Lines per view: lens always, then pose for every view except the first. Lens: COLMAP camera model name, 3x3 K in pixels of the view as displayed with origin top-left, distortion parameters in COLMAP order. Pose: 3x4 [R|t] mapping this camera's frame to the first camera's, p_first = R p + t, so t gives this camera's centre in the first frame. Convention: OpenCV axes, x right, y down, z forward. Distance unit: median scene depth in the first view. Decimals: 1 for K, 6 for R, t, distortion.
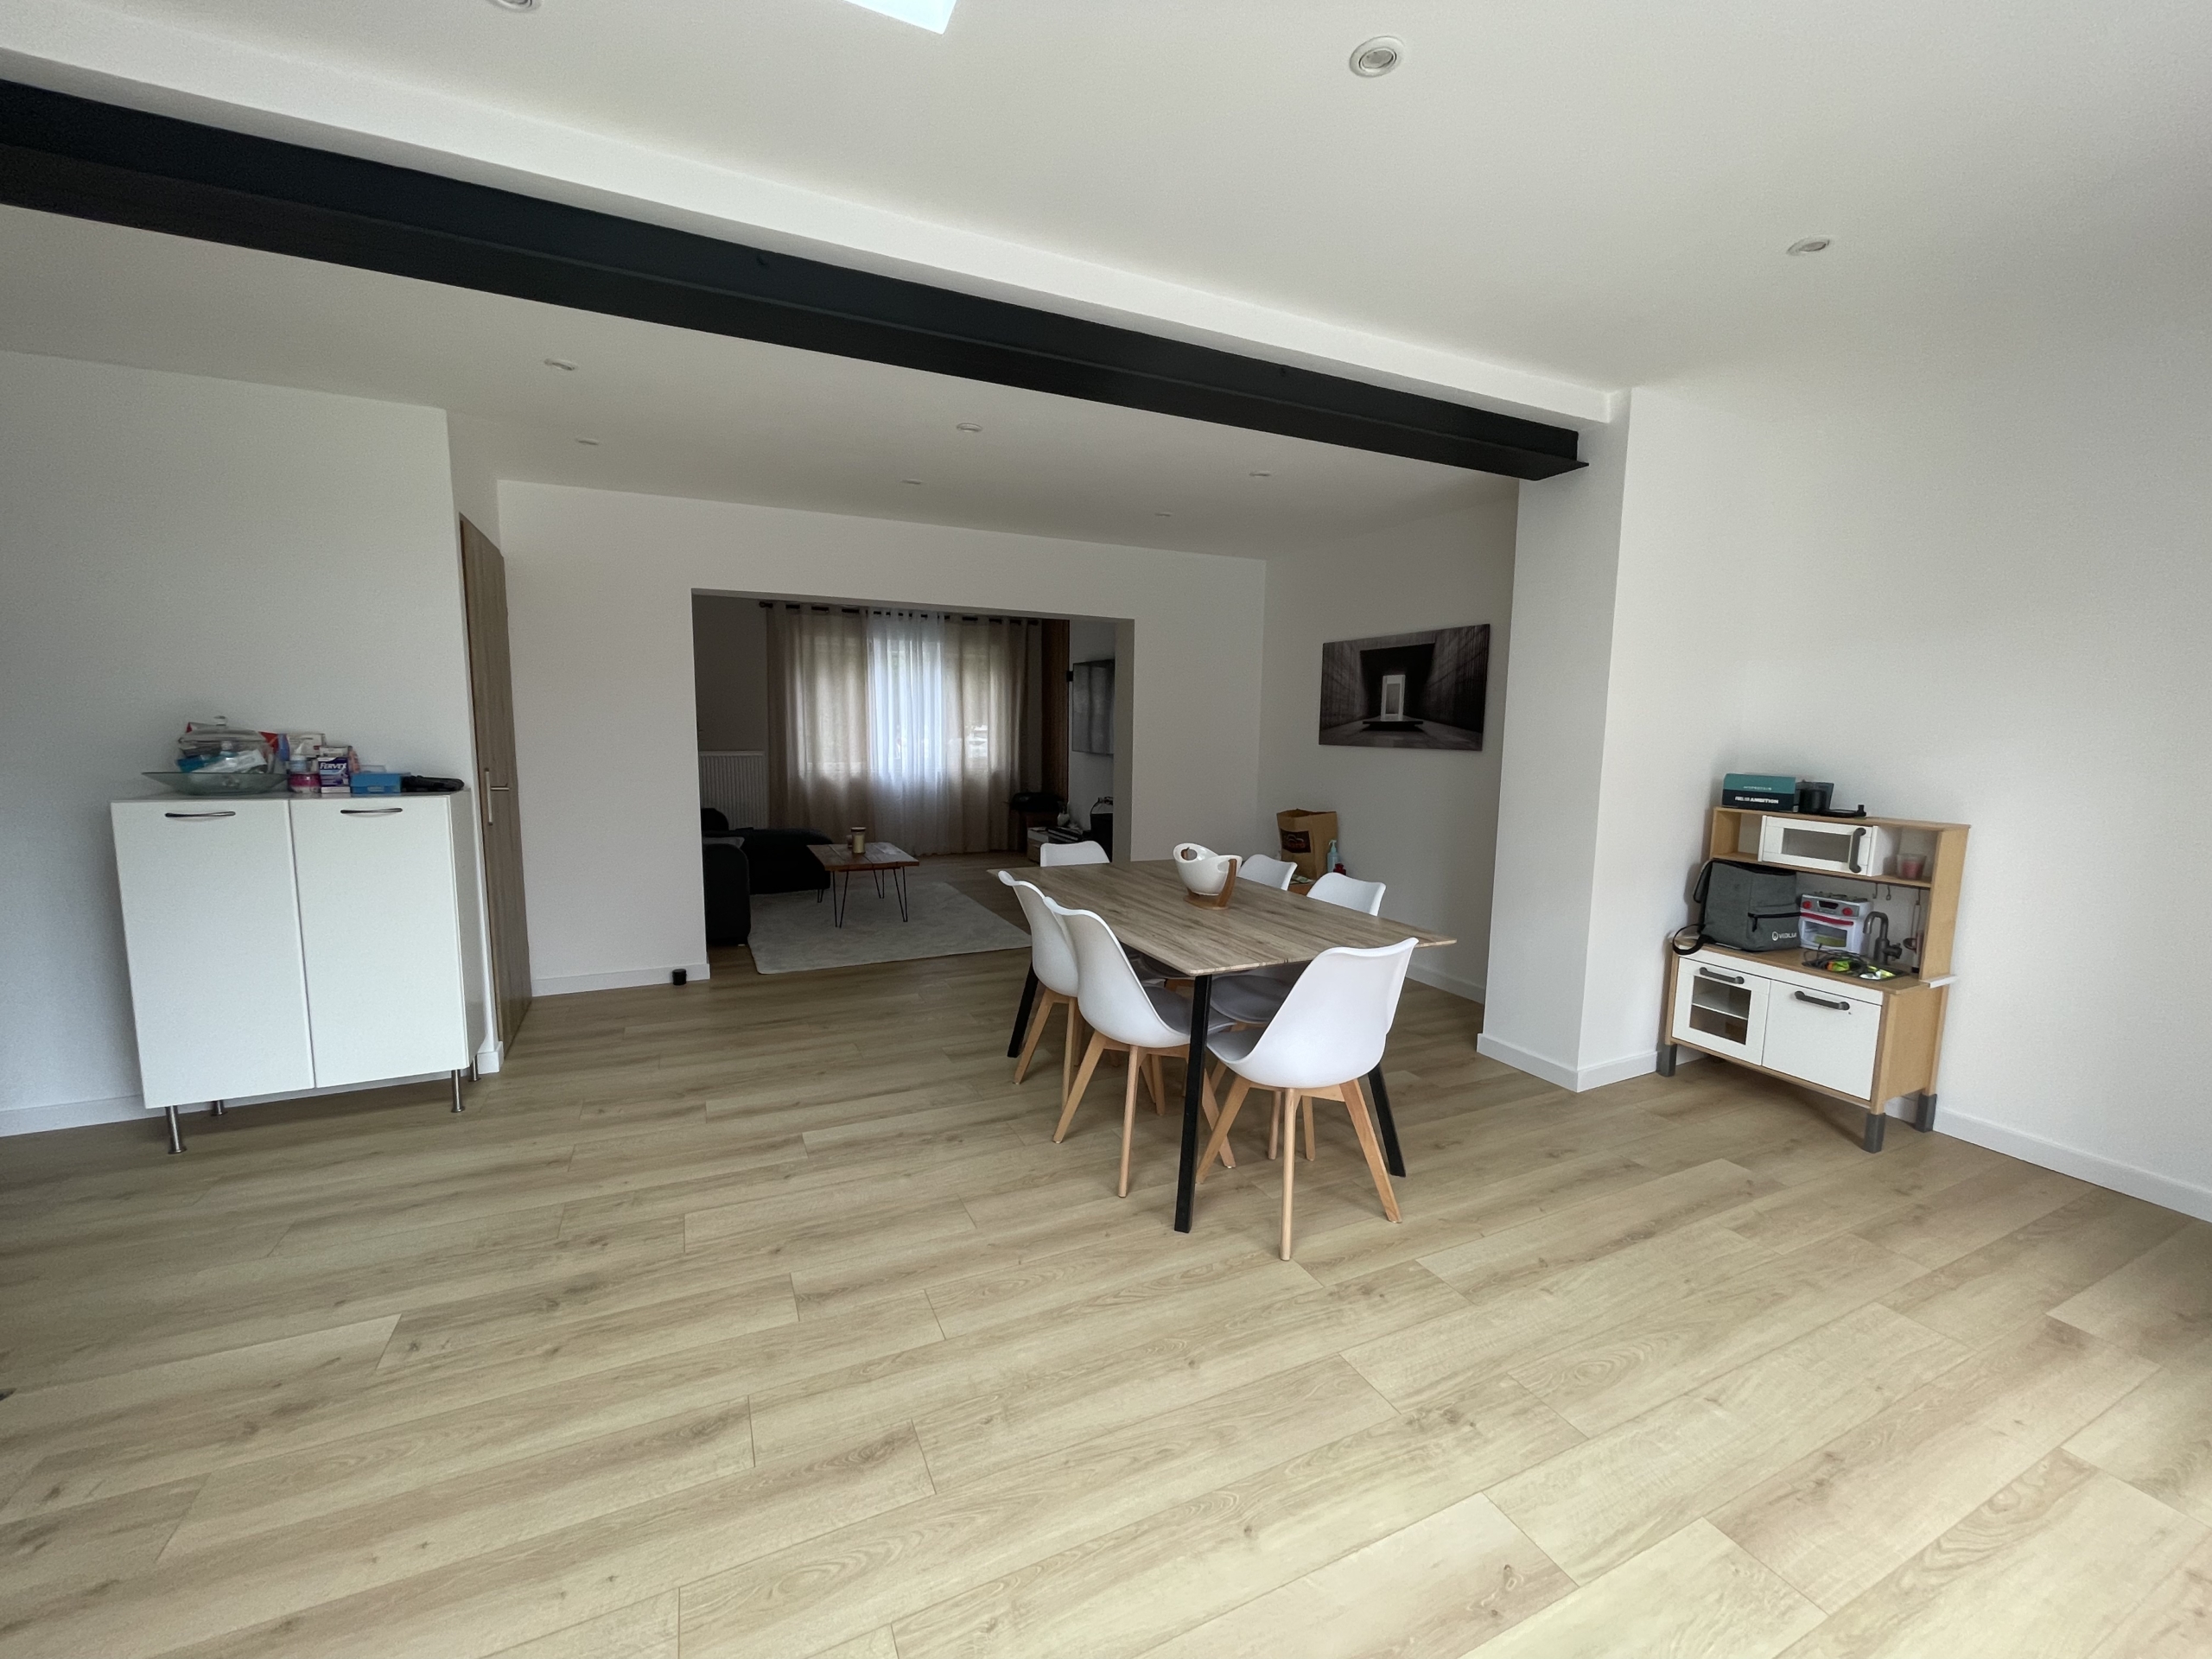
lens RADIAL K [[891.1, 0, 1118.4], [0, 891.1, 828.2], [0, 0, 1]] dist [-0.000736, -0.000044]
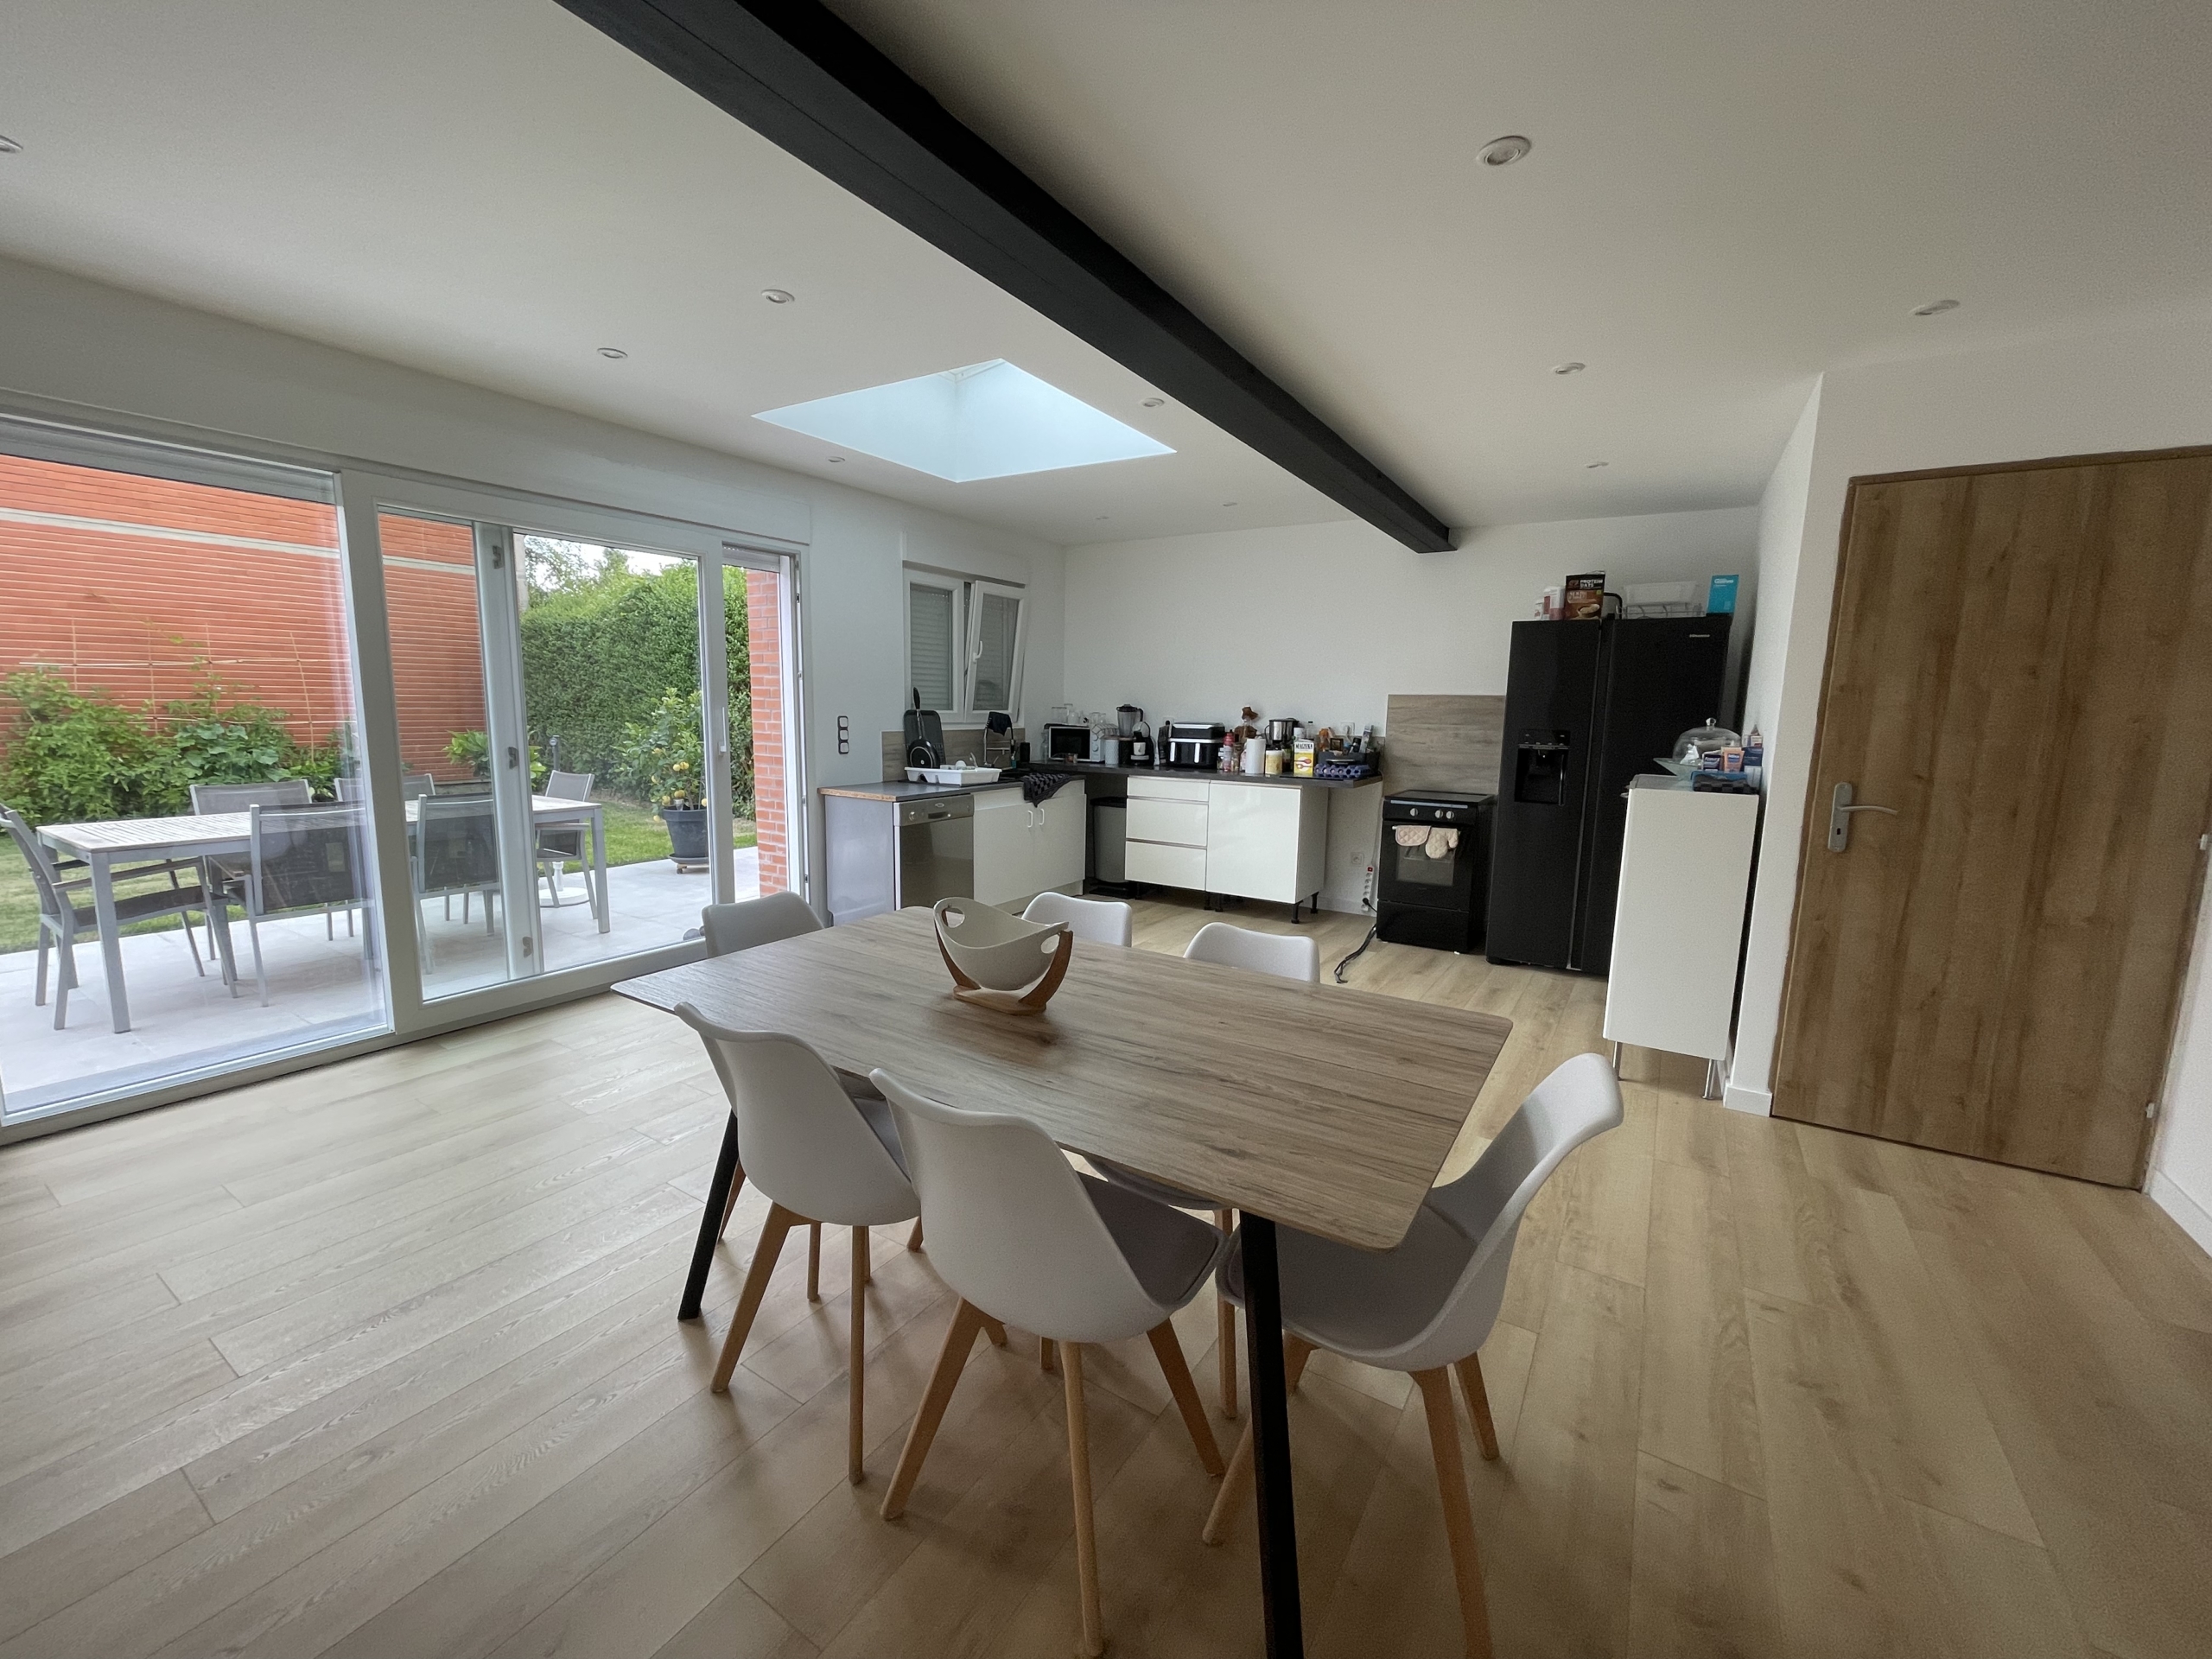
lens RADIAL K [[891.1, 0, 1118.4], [0, 891.1, 828.2], [0, 0, 1]] dist [-0.000736, -0.000044]
pose [[-0.841525, 0.042356, -0.538555, 0.277502], [-0.099733, 0.967604, 0.231939, -0.139653], [0.530932, 0.248894, -0.810039, 1.185837]]
